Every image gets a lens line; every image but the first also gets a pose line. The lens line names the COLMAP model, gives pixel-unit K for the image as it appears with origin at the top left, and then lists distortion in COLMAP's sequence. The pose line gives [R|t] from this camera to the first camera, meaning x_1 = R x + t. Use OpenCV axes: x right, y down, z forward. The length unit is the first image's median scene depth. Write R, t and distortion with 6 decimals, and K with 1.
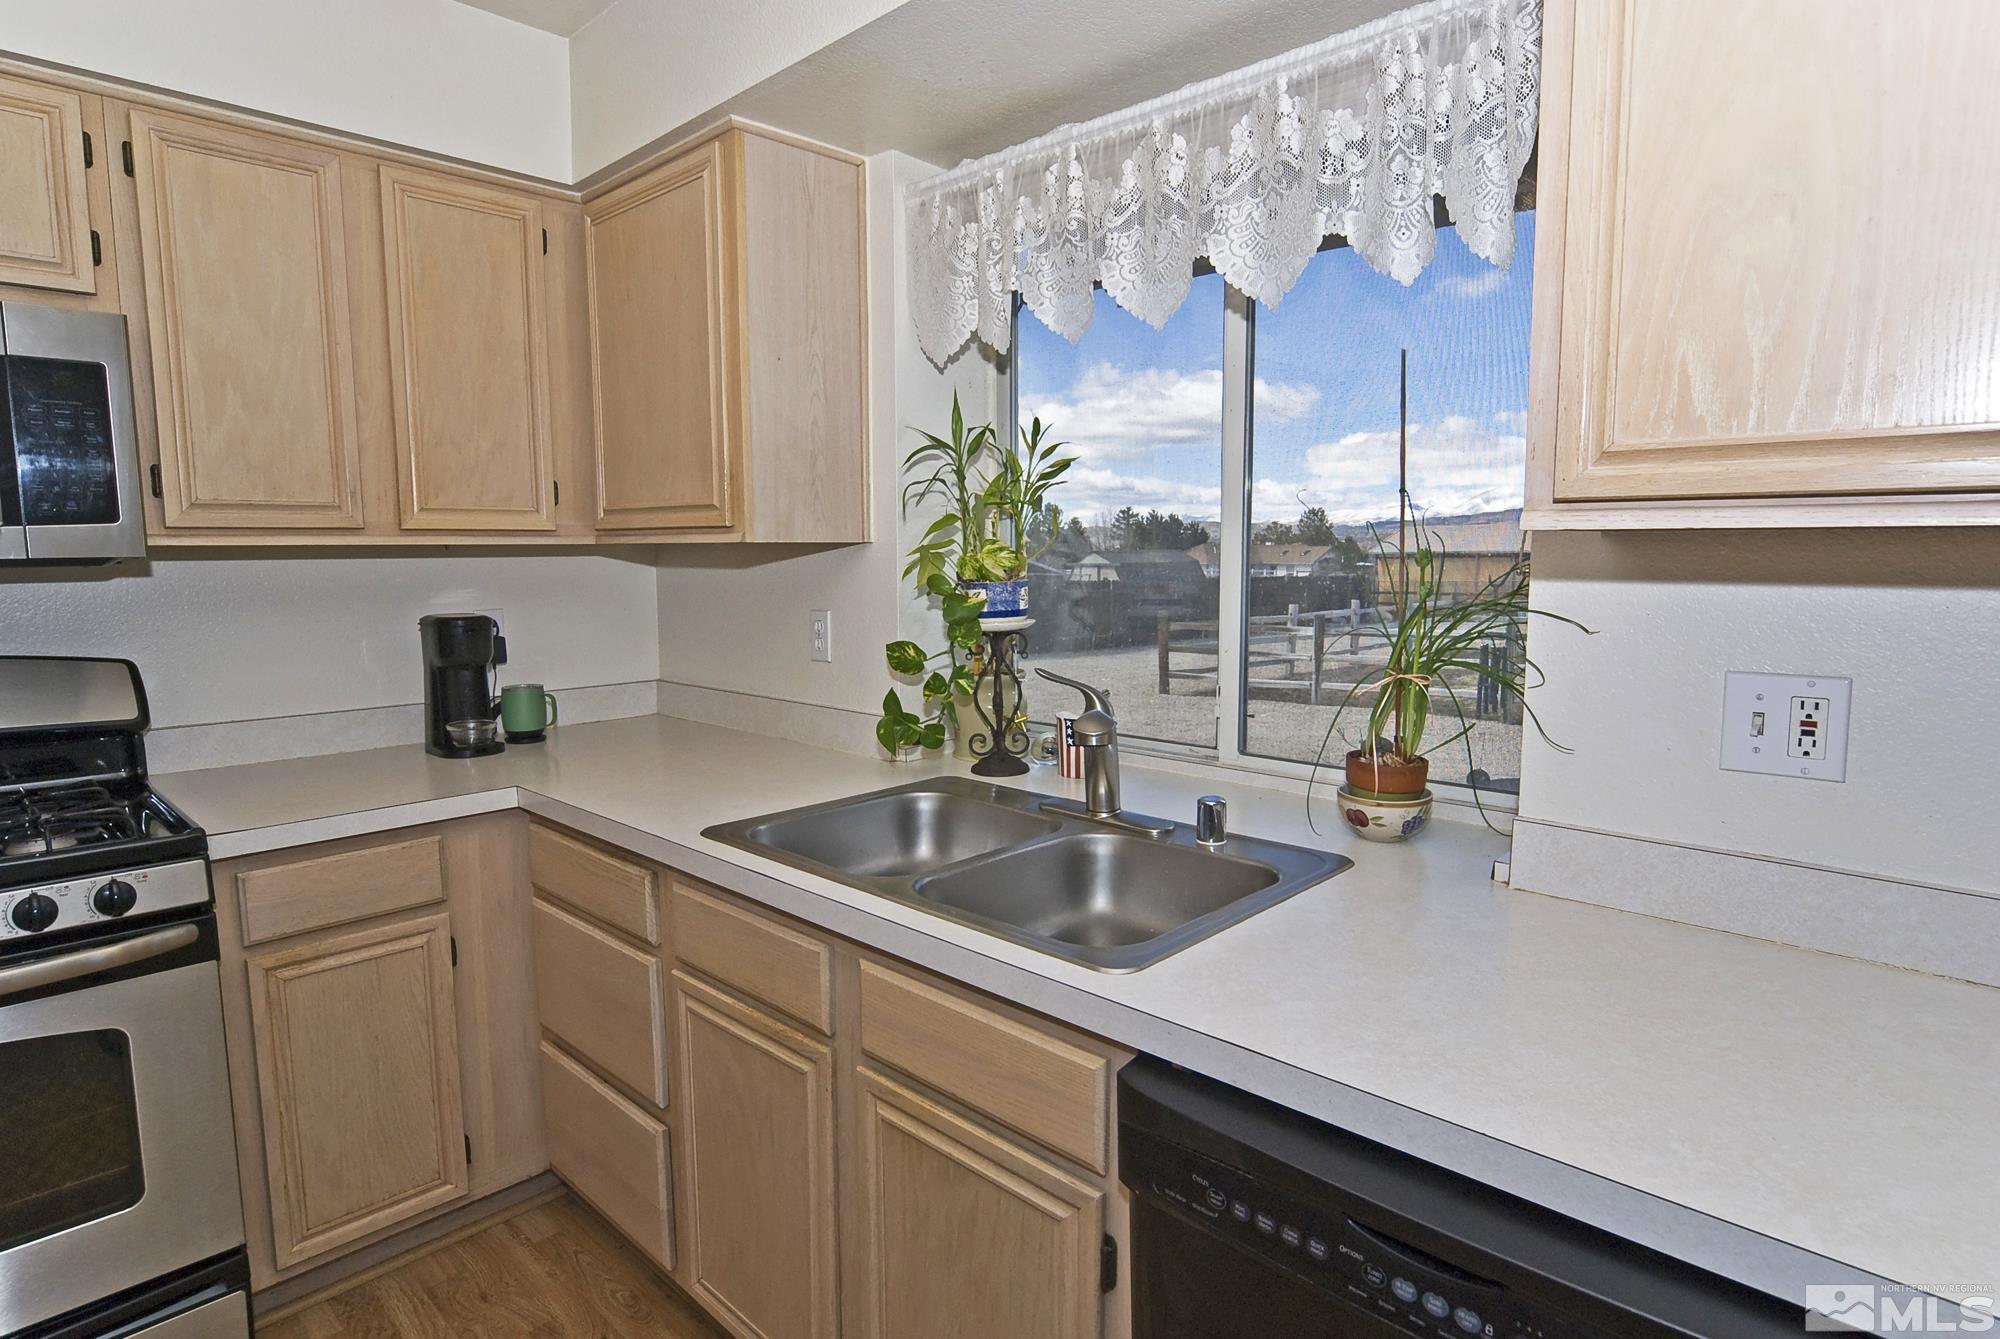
lens RADIAL K [[1071.4, 0, 994.7], [0, 1071.4, 669.7], [0, 0, 1]] dist [-0.013361, 0.001788]
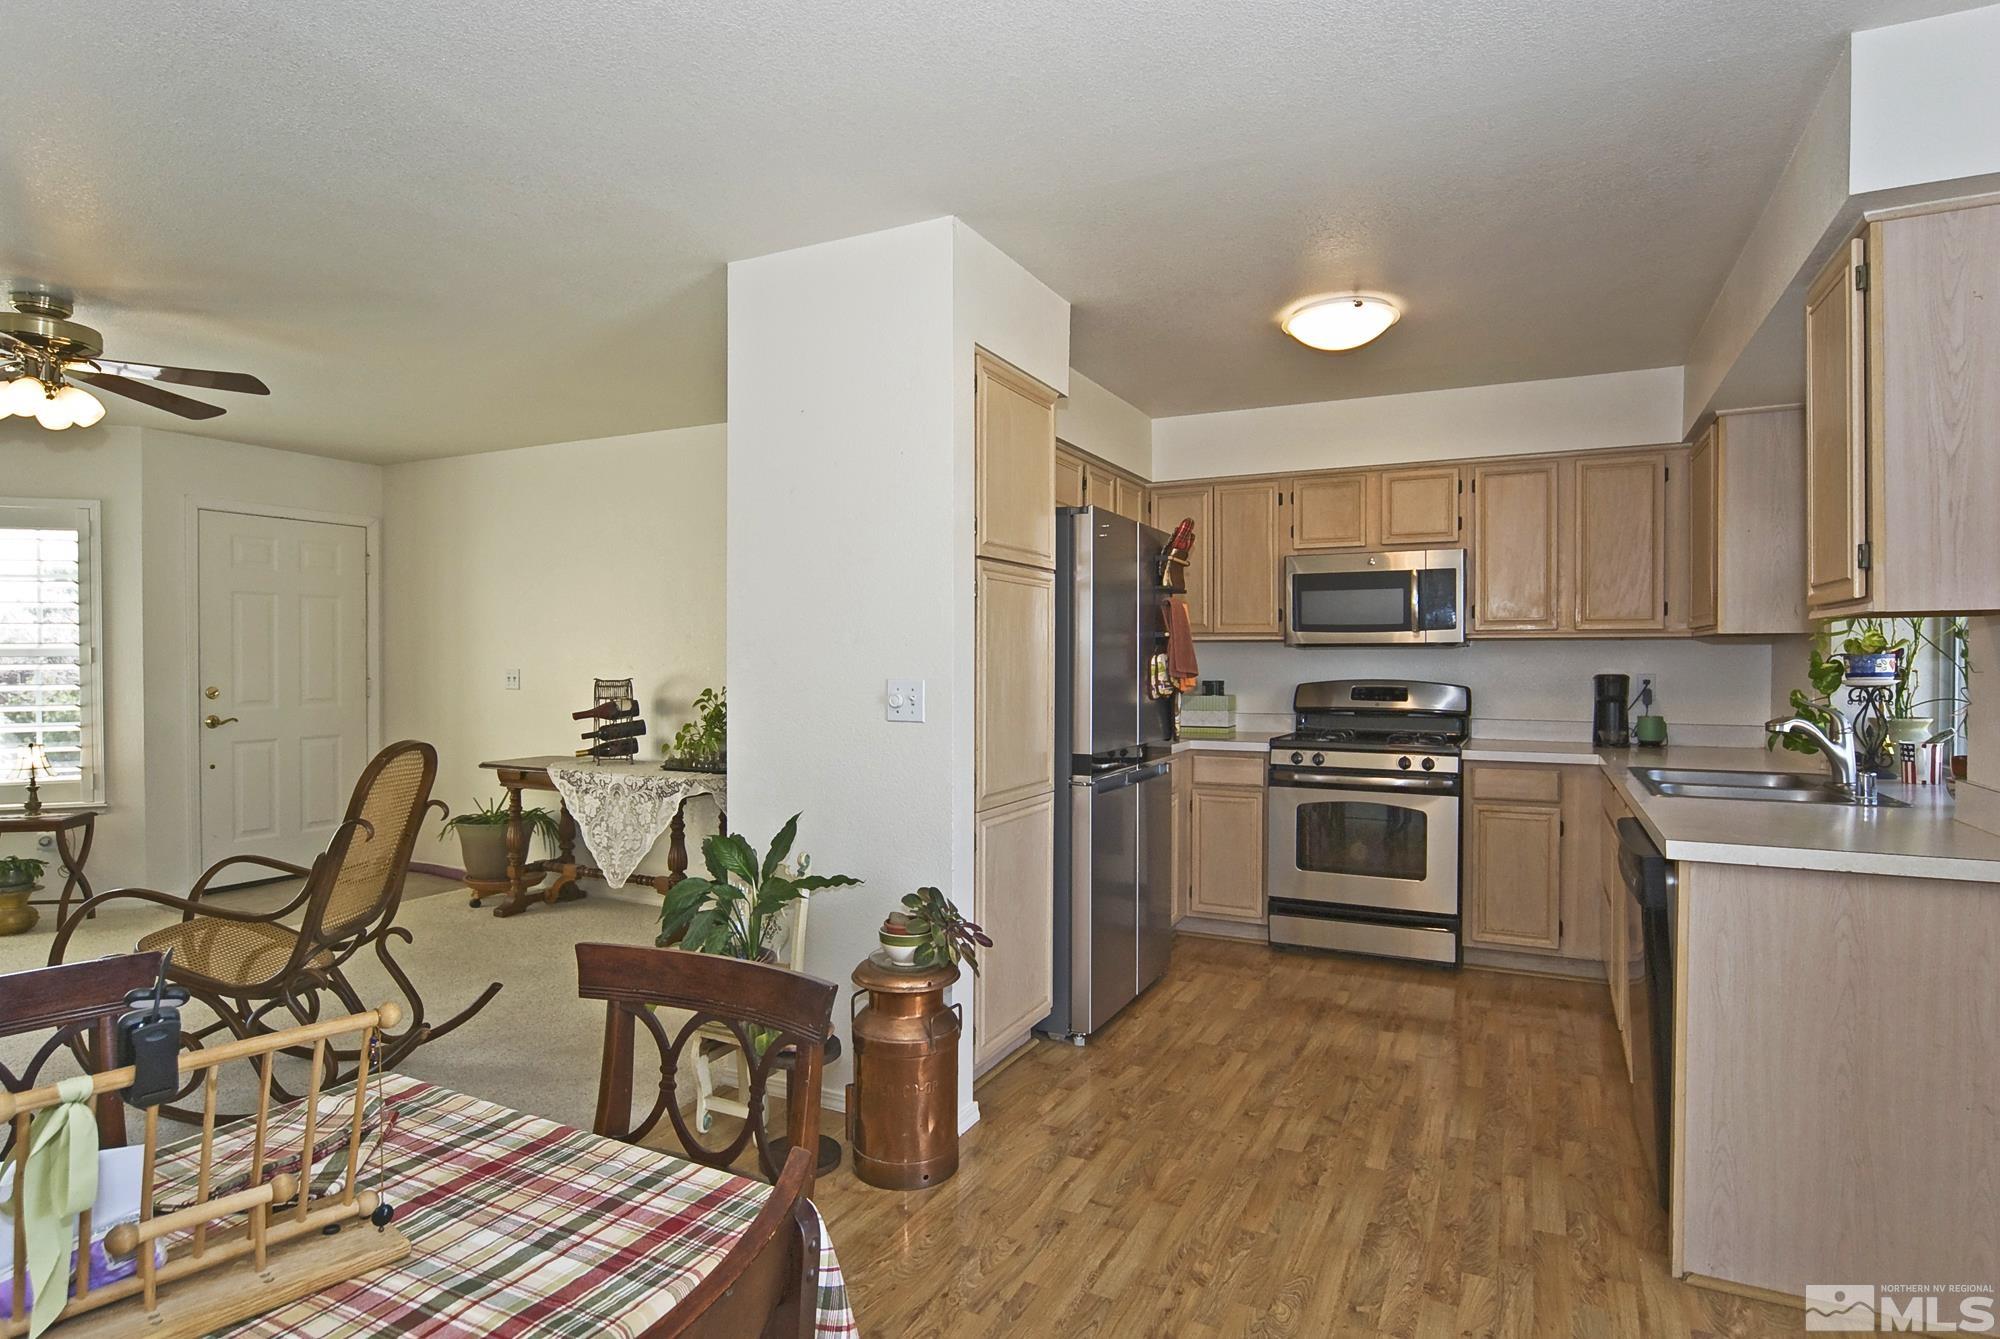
lens RADIAL K [[1071.4, 0, 997.2], [0, 1071.4, 669.9], [0, 0, 1]] dist [-0.013361, 0.001788]
pose [[0.300328, 0.015993, -0.953702, 1.165403], [-0.111316, 0.993615, -0.018392, 0.116685], [0.947318, 0.111686, 0.300190, -0.723501]]
